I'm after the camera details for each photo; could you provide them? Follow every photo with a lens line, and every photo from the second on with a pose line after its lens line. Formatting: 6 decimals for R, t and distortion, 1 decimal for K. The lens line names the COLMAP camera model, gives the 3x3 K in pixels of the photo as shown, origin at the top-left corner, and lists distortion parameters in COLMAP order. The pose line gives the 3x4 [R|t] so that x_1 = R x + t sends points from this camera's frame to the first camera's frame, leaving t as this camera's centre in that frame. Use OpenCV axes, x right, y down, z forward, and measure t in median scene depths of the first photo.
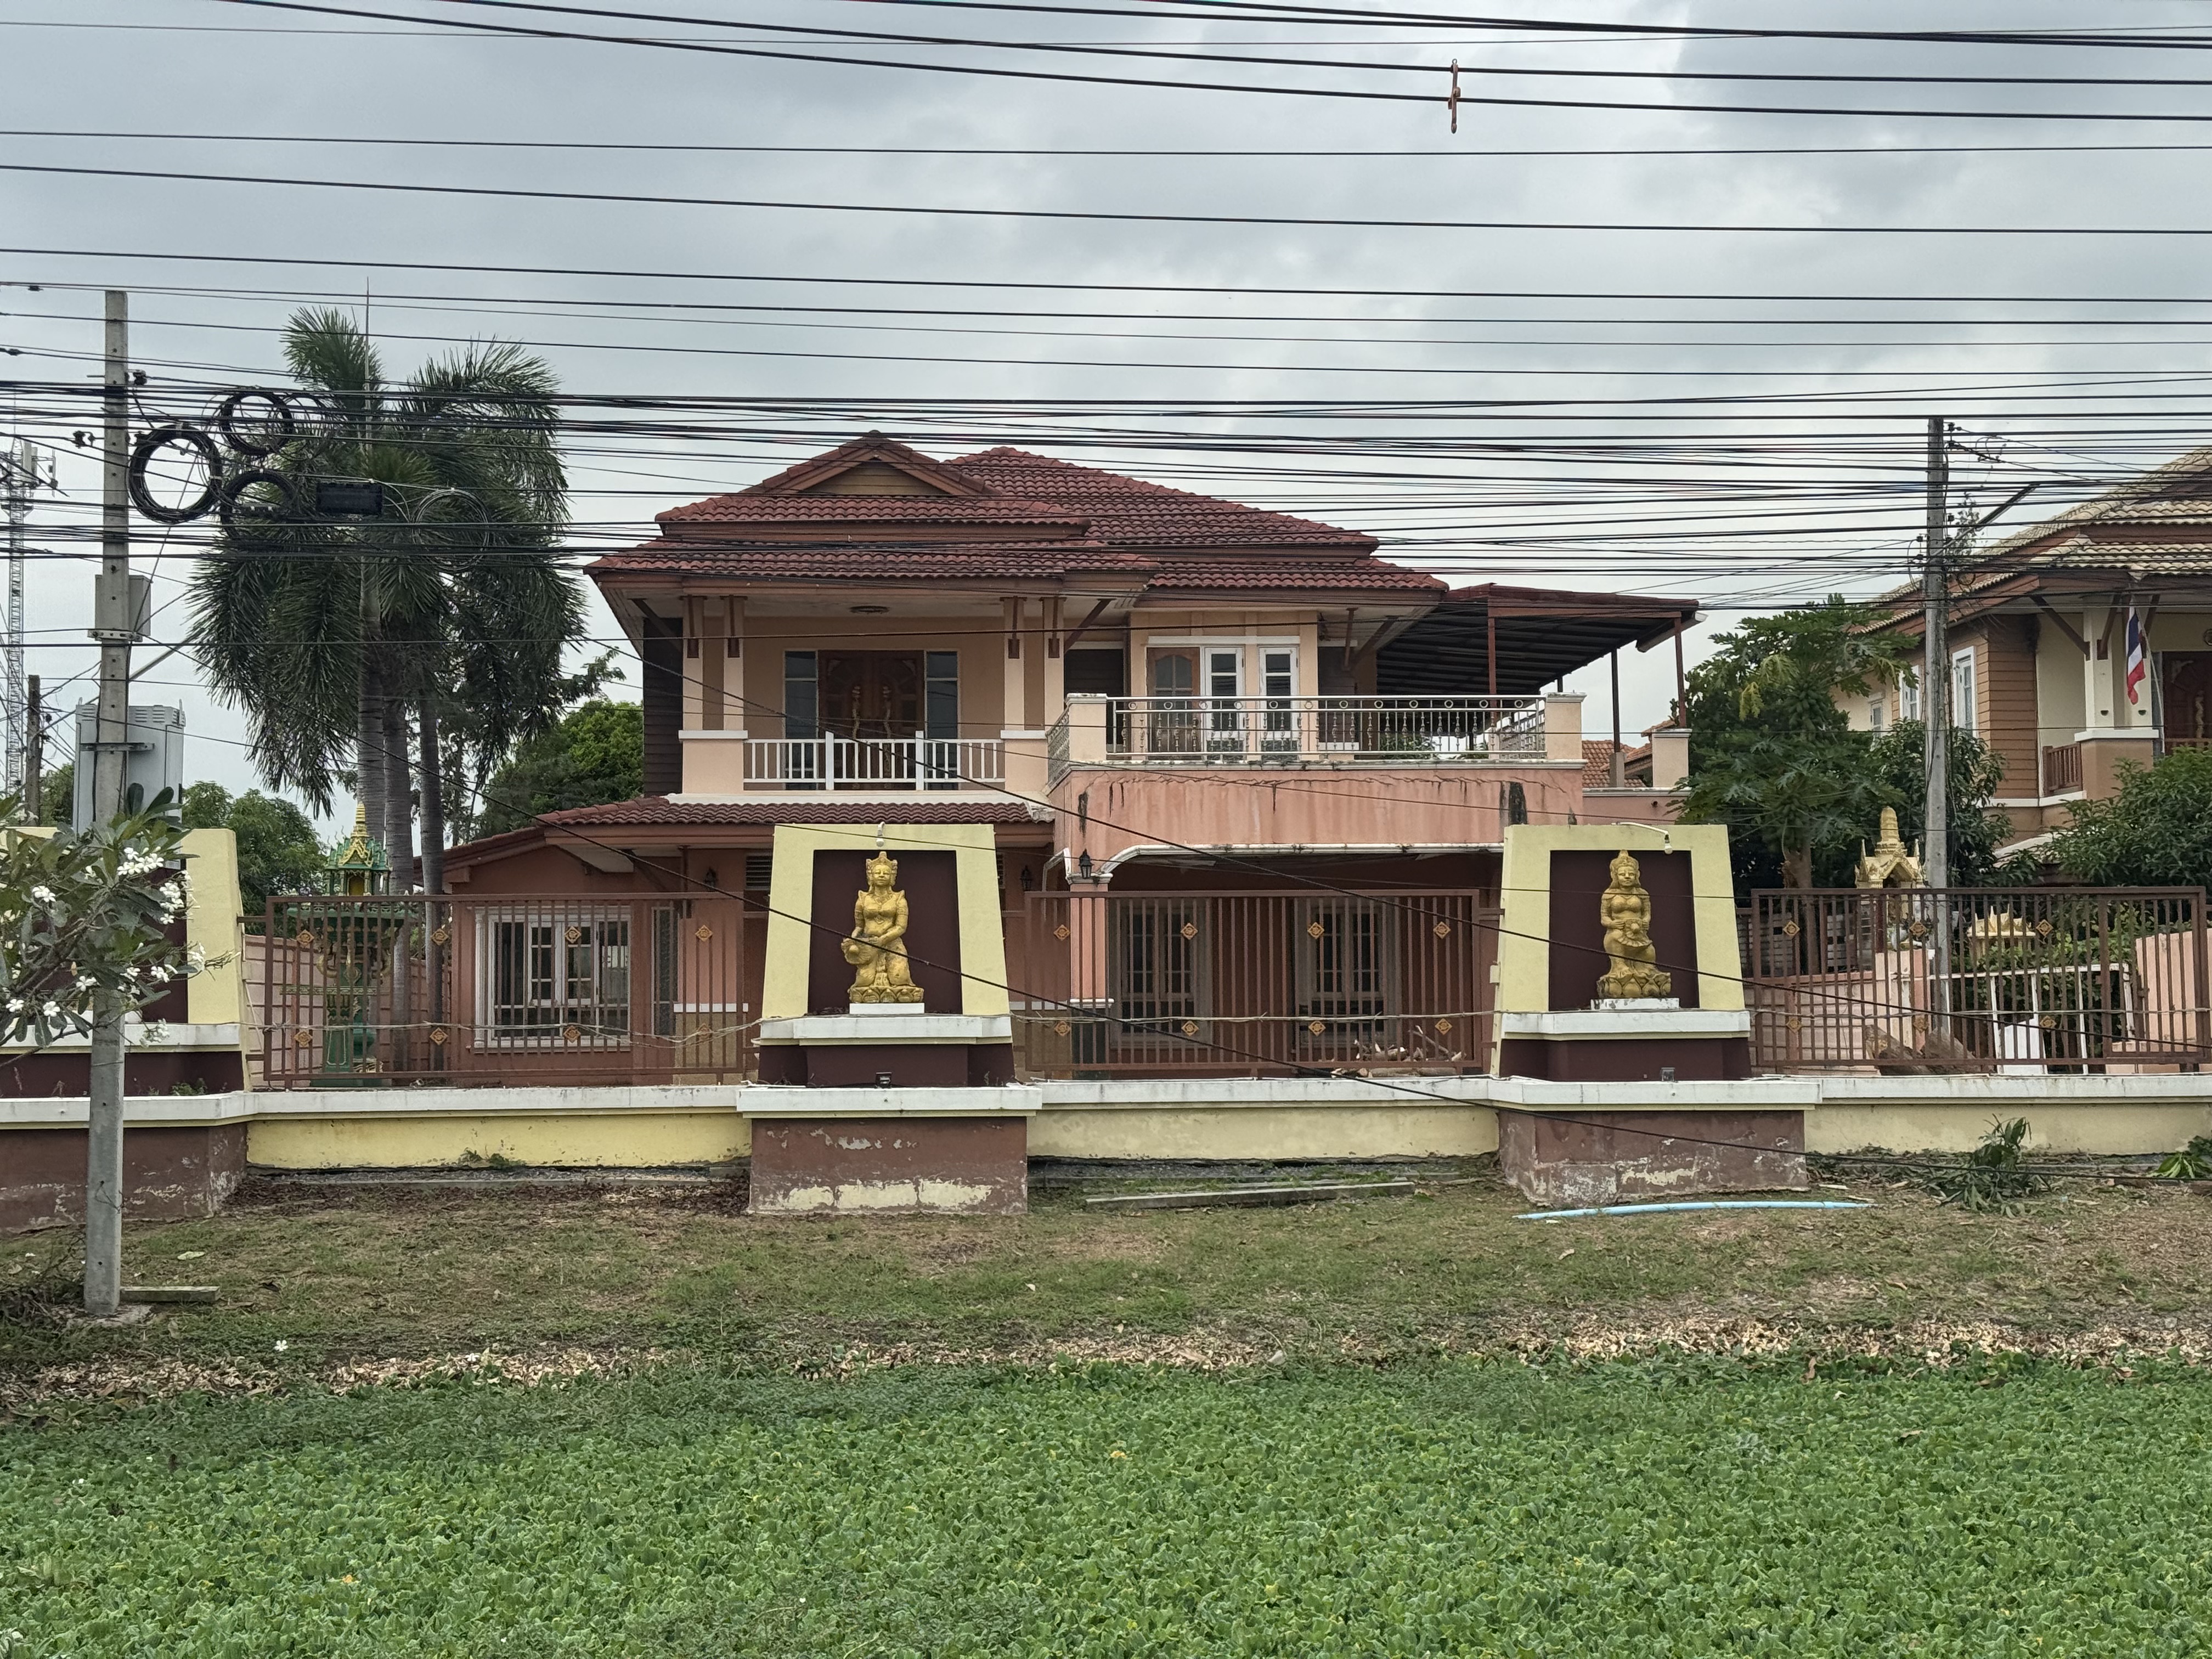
lens RADIAL K [[3072.4, 0, 1101.1], [0, 3072.4, 806.4], [0, 0, 1]] dist [0.153522, 0.000000]
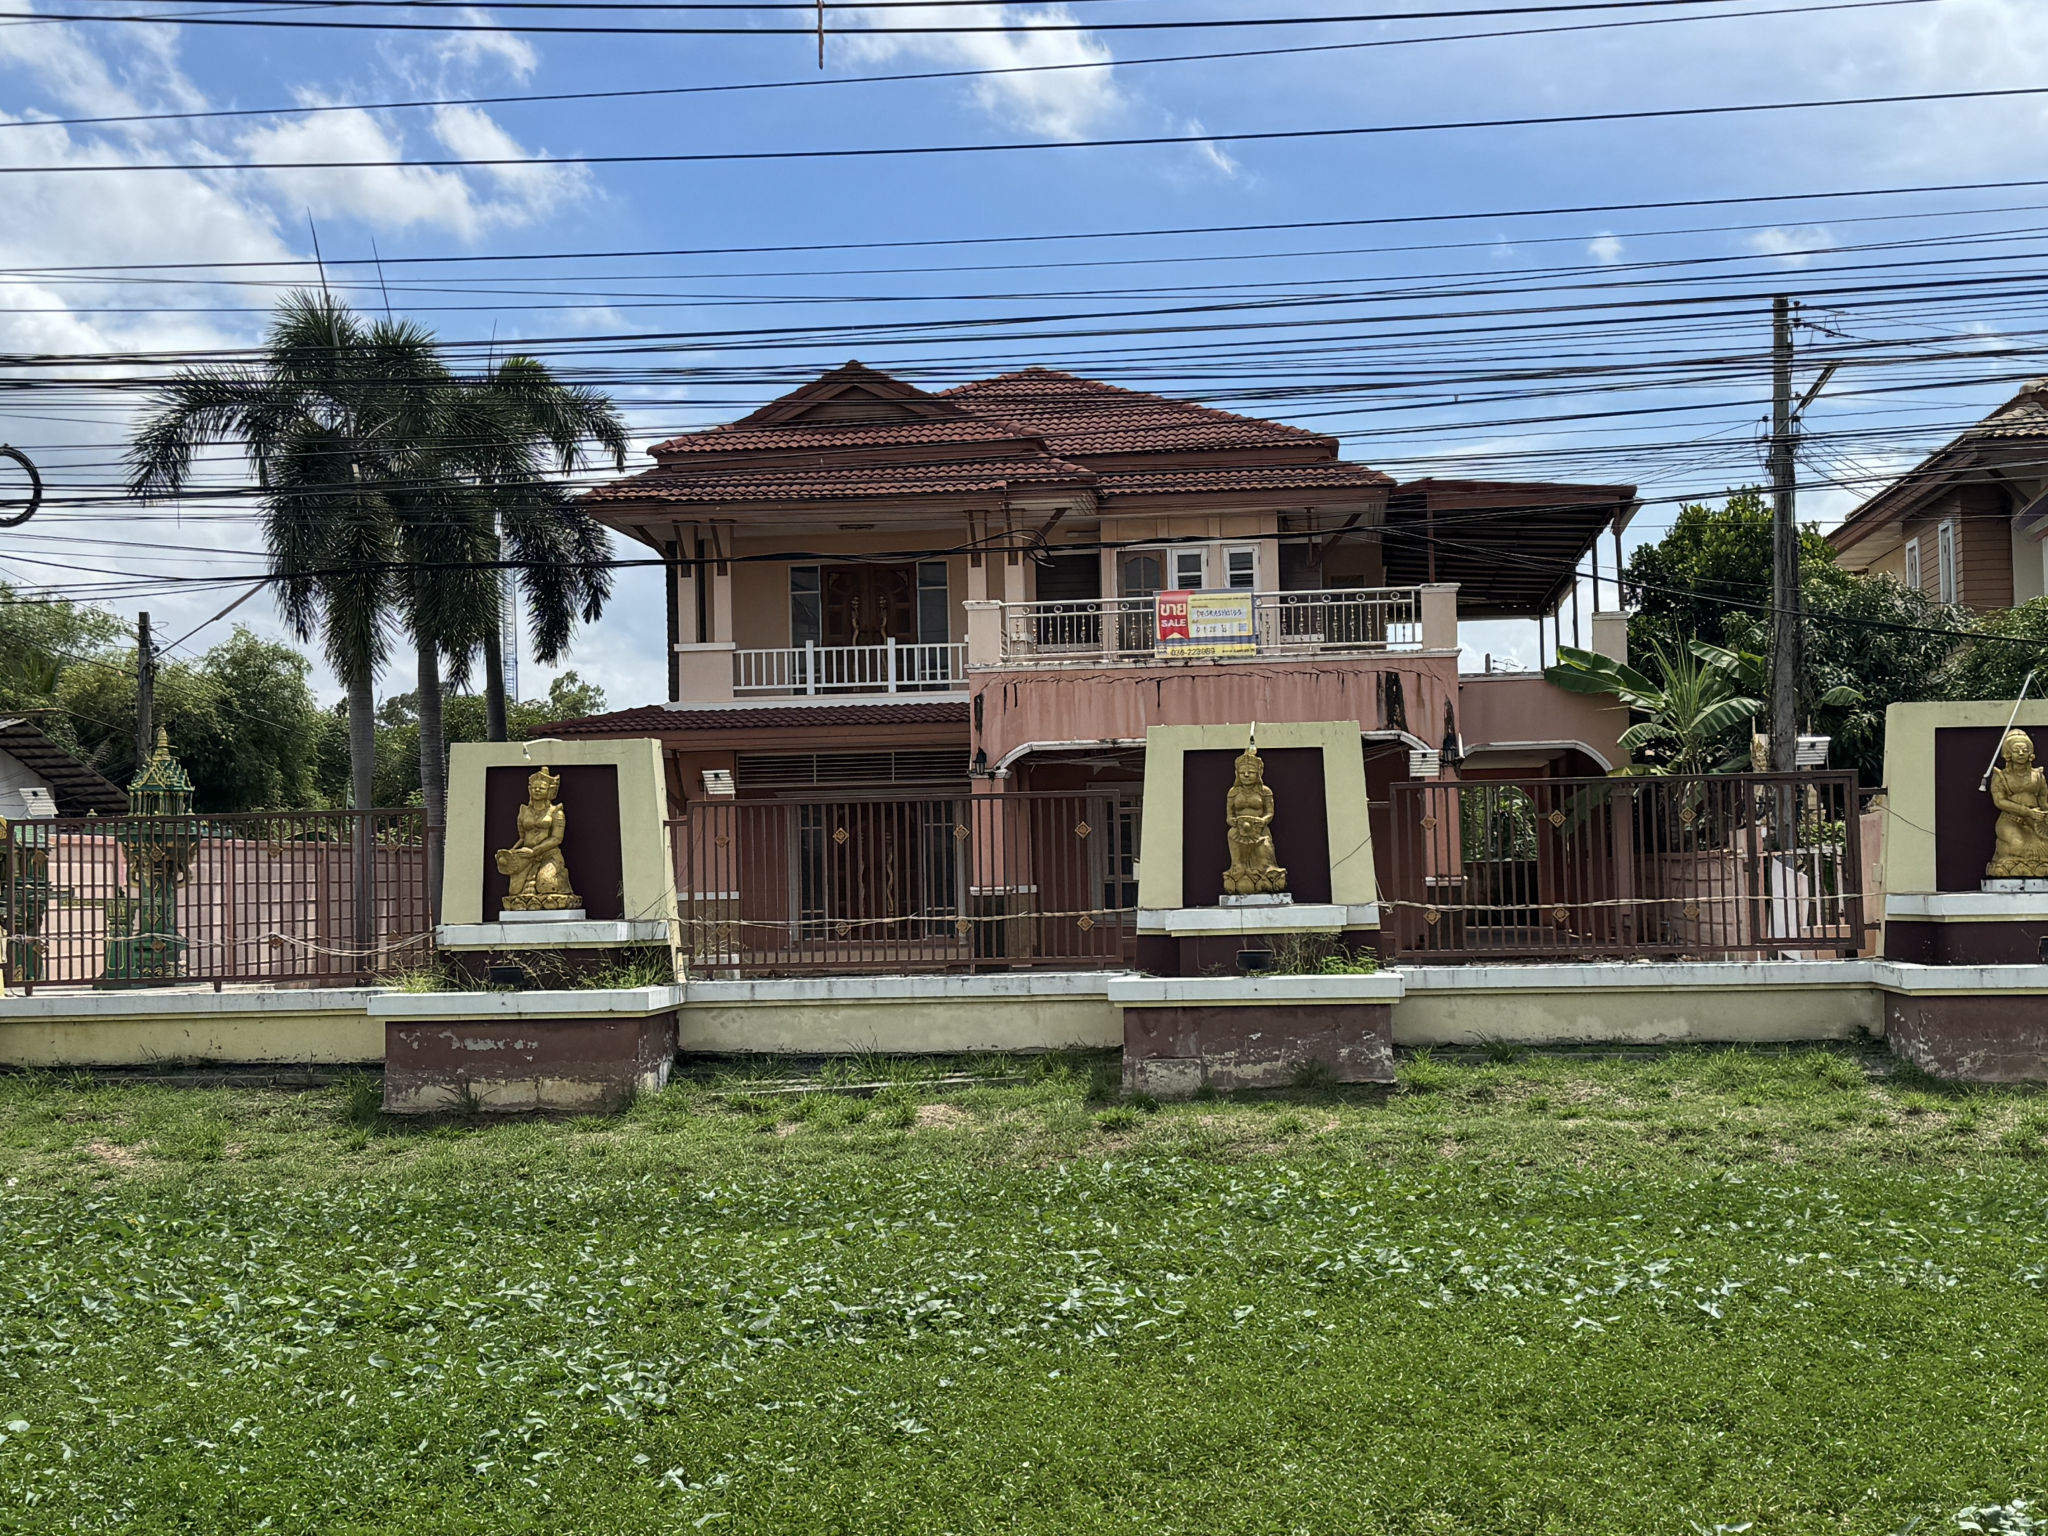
lens RADIAL K [[2749.7, 0, 1028.3], [0, 2749.7, 782.6], [0, 0, 1]] dist [0.158600, 0.000000]
pose [[0.981379, -0.021387, -0.190886, 0.196895], [0.028186, 0.999059, 0.032975, -0.004837], [0.190002, -0.037741, 0.981058, 0.067385]]
